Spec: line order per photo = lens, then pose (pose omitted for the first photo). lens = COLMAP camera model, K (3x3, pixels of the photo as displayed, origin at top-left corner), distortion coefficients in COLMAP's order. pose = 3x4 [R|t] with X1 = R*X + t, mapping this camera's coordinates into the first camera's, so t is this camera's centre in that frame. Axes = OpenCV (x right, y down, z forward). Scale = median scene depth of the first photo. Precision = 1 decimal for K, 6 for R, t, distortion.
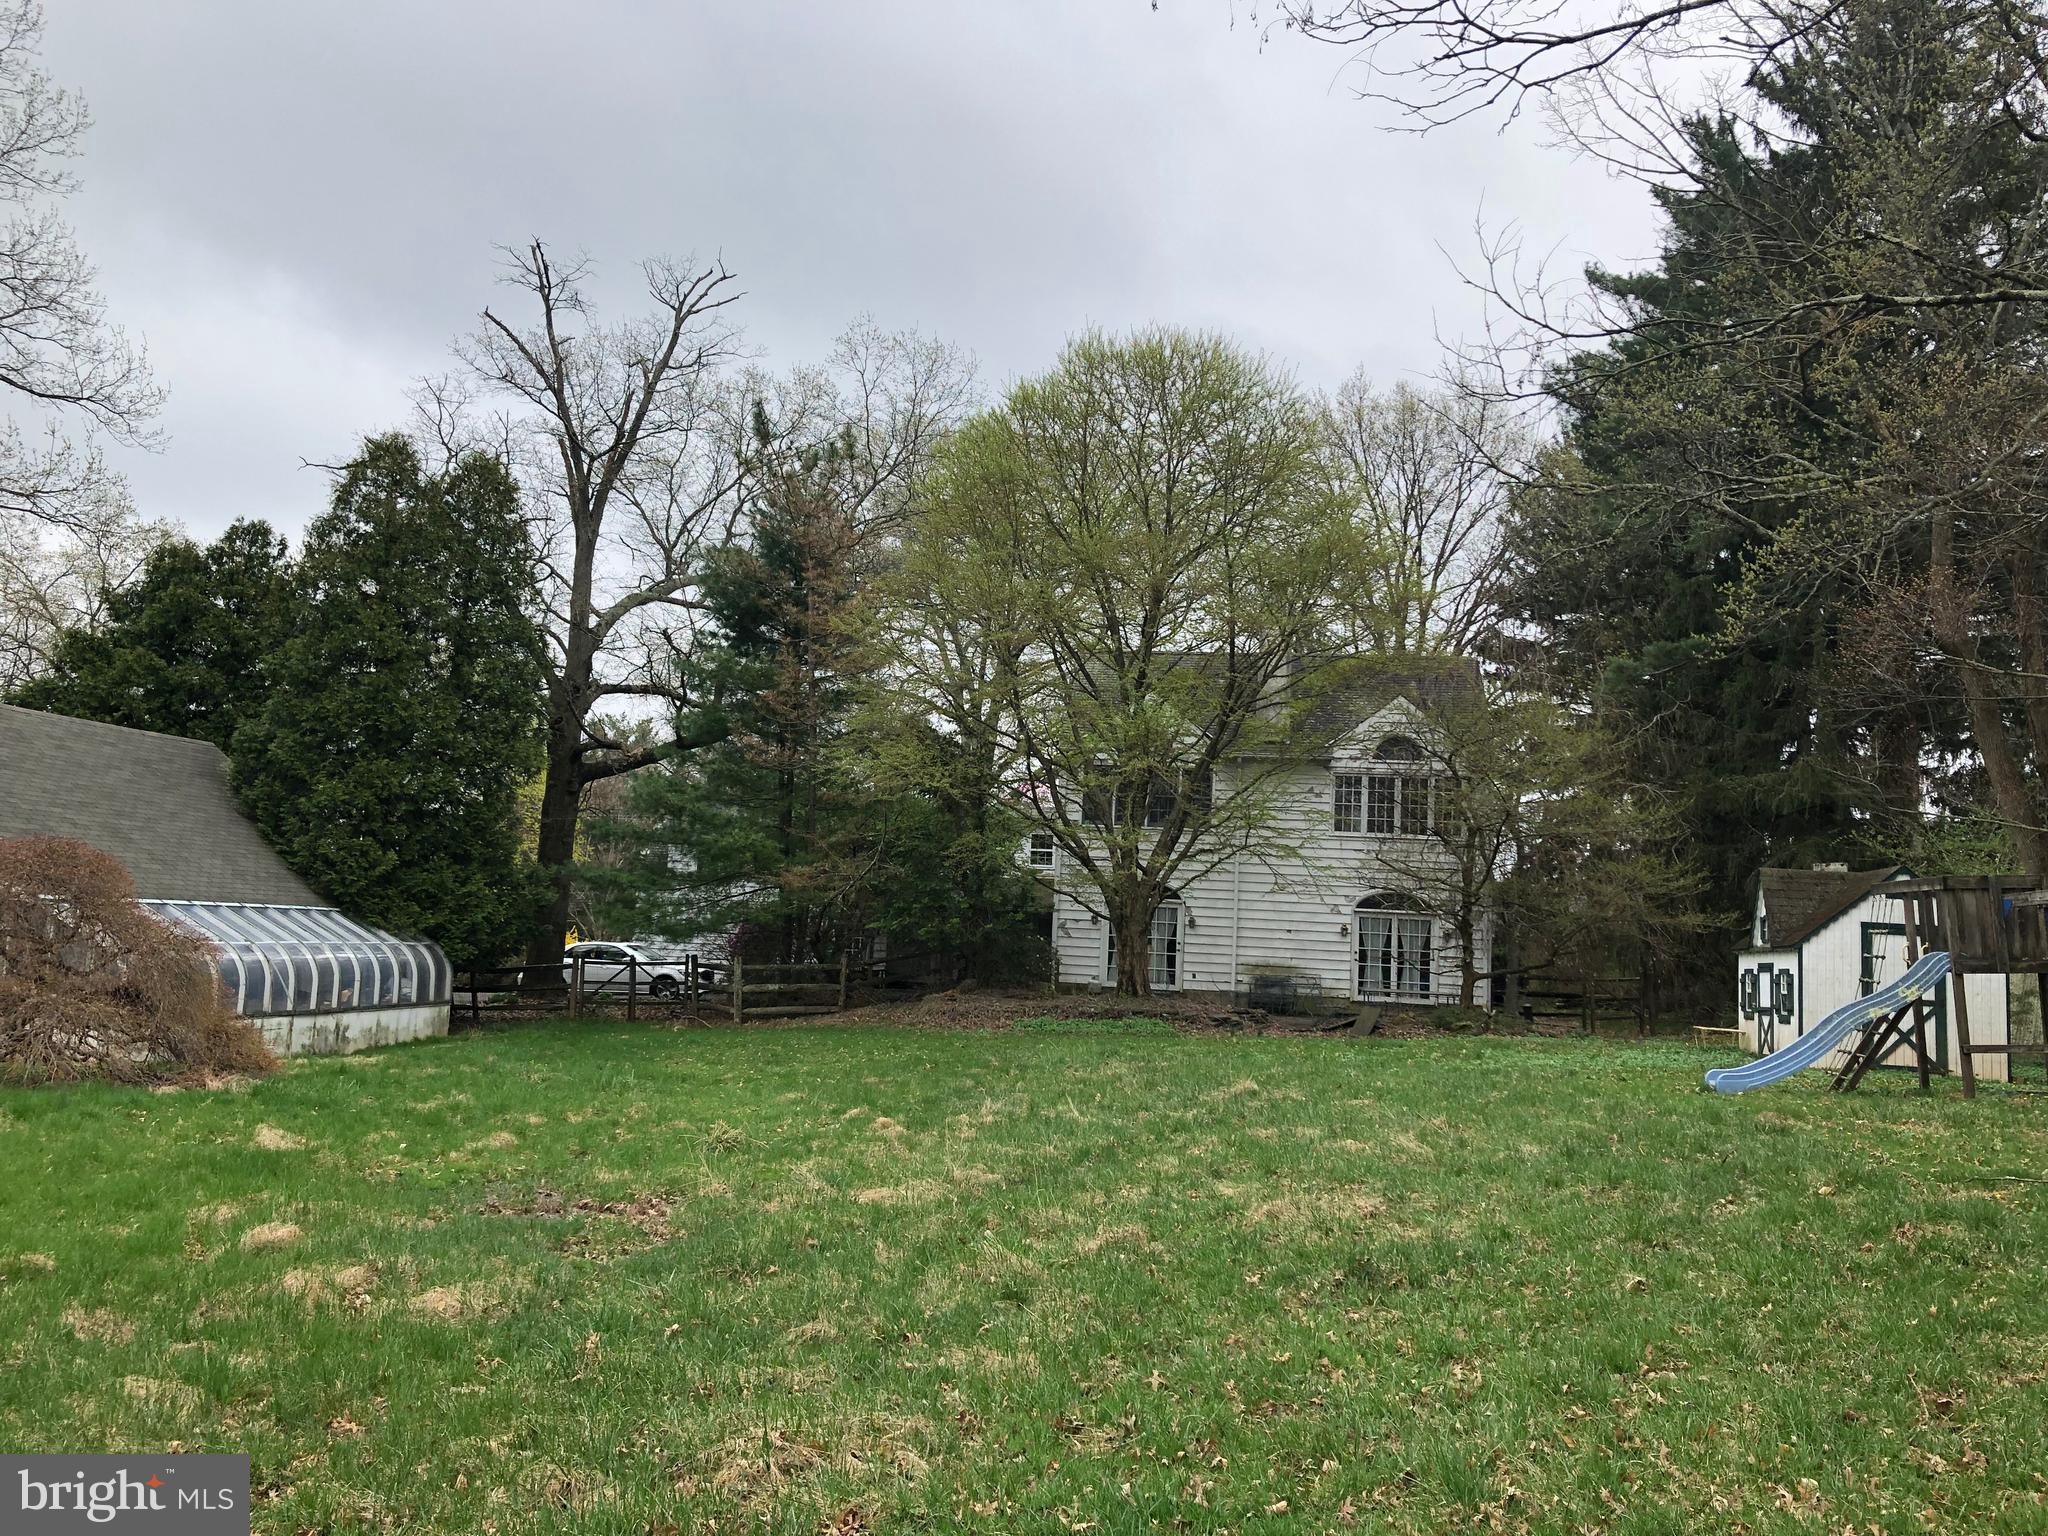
lens RADIAL K [[1625.0, 0, 1021.9], [0, 1625.0, 749.3], [0, 0, 1]] dist [0.010844, -0.006899]
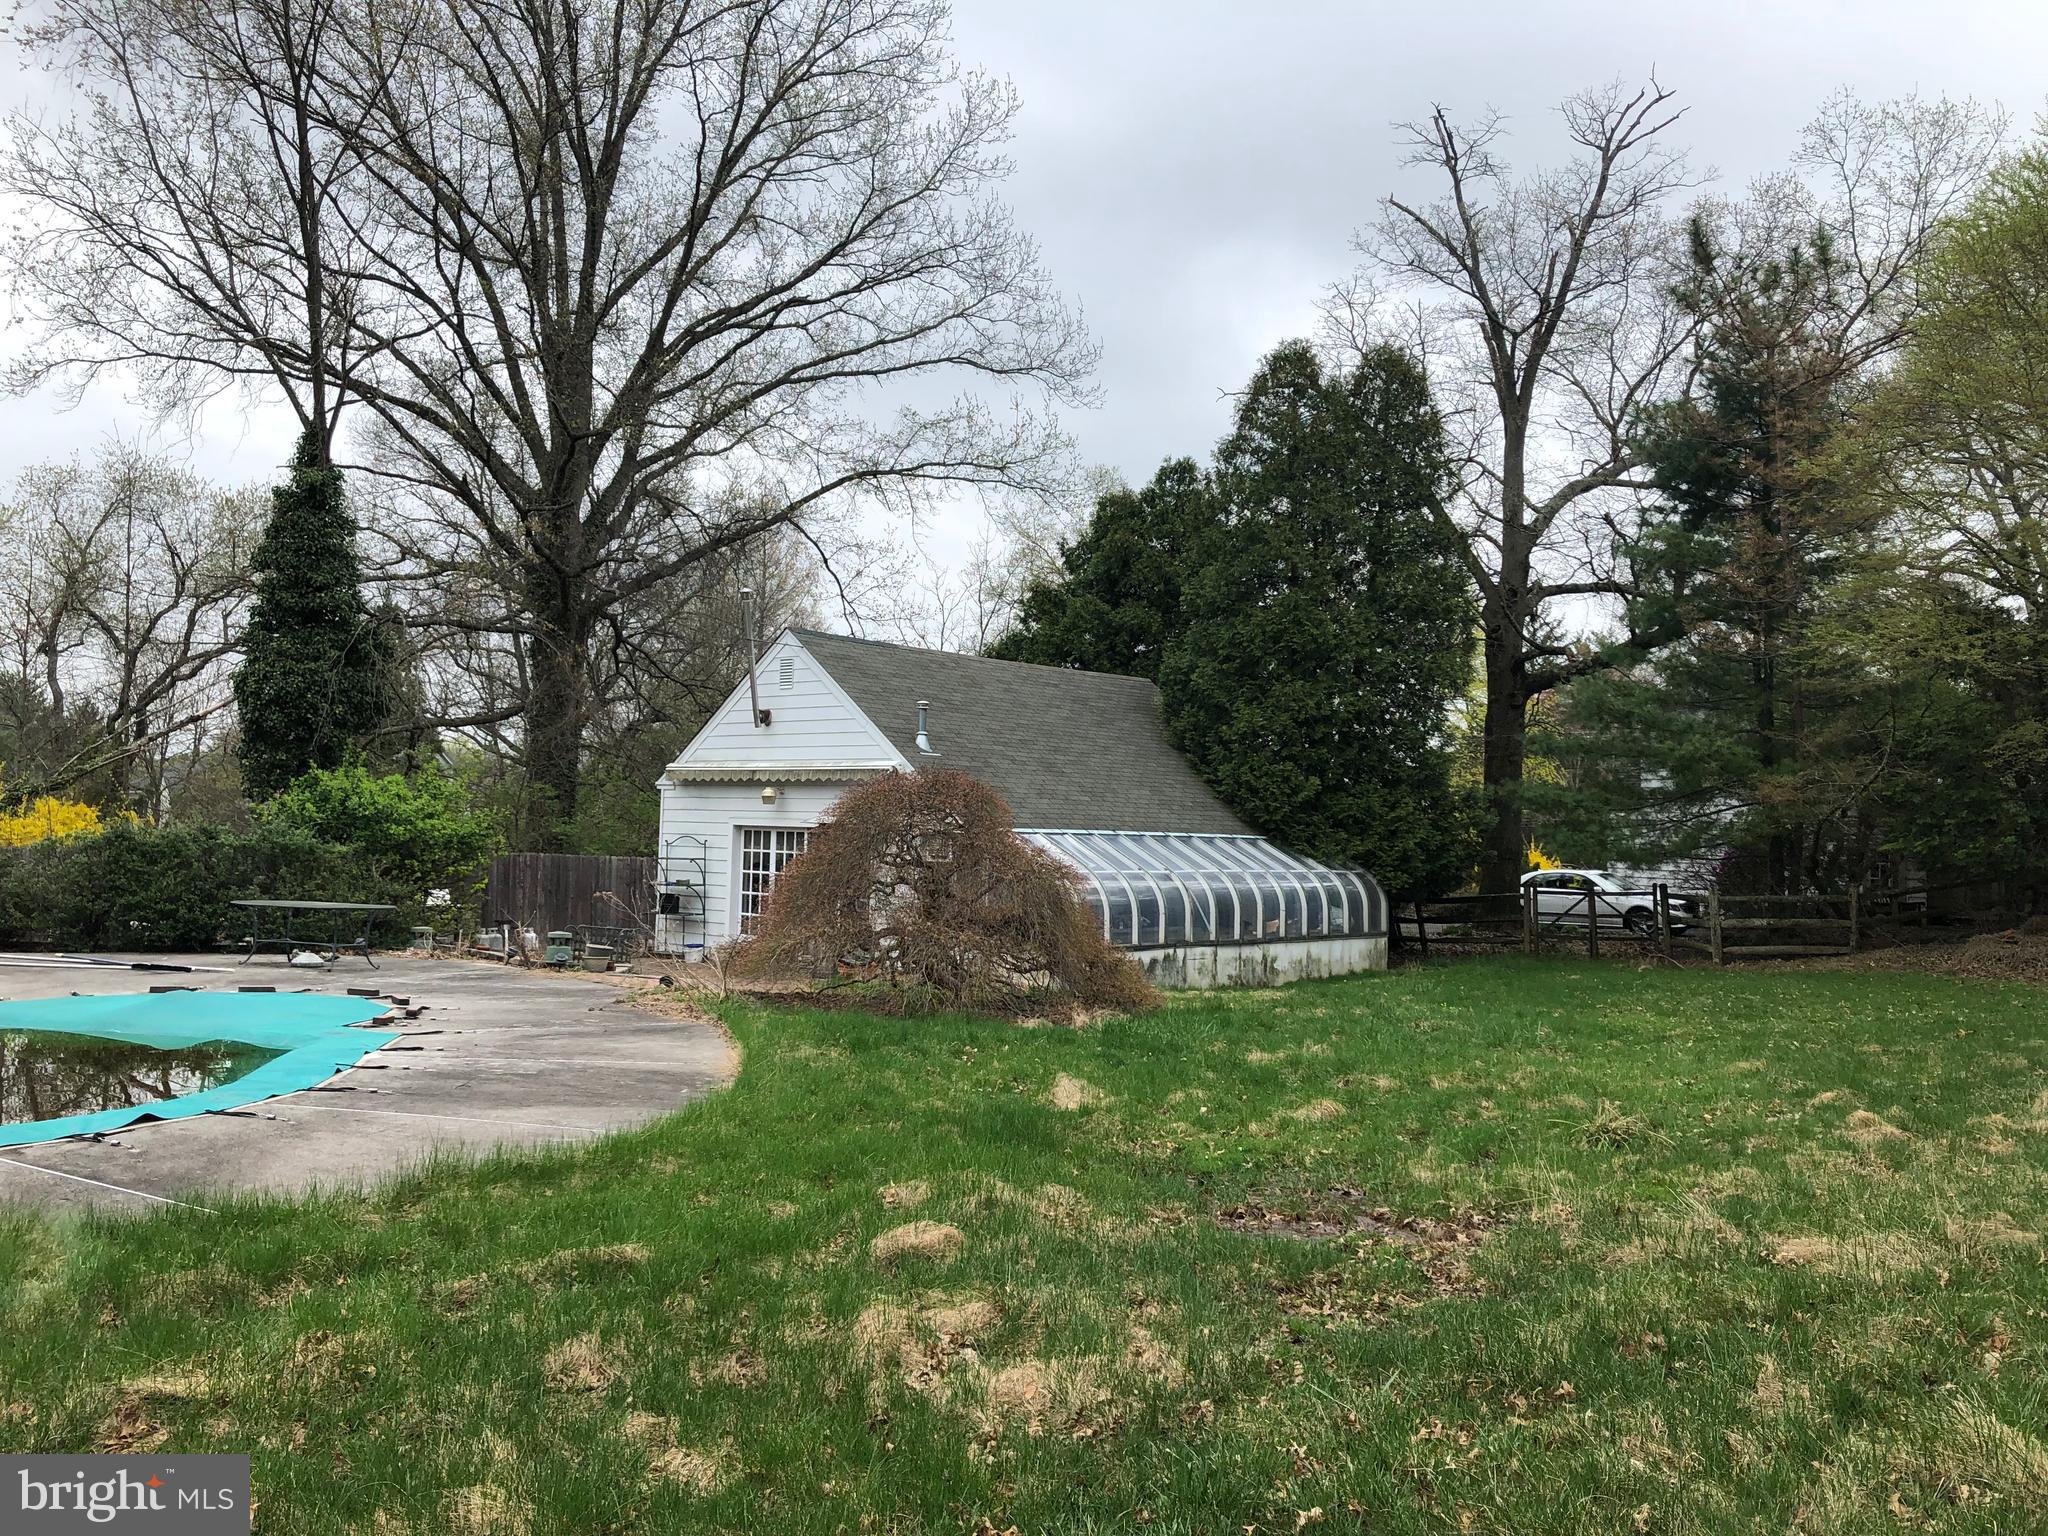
lens RADIAL K [[1625.0, 0, 1021.9], [0, 1625.0, 749.3], [0, 0, 1]] dist [0.010844, -0.006899]
pose [[0.824134, -0.048393, -0.564323, 0.010198], [0.072765, 0.997133, 0.020758, 0.012950], [0.561701, -0.058170, 0.825293, 0.102842]]
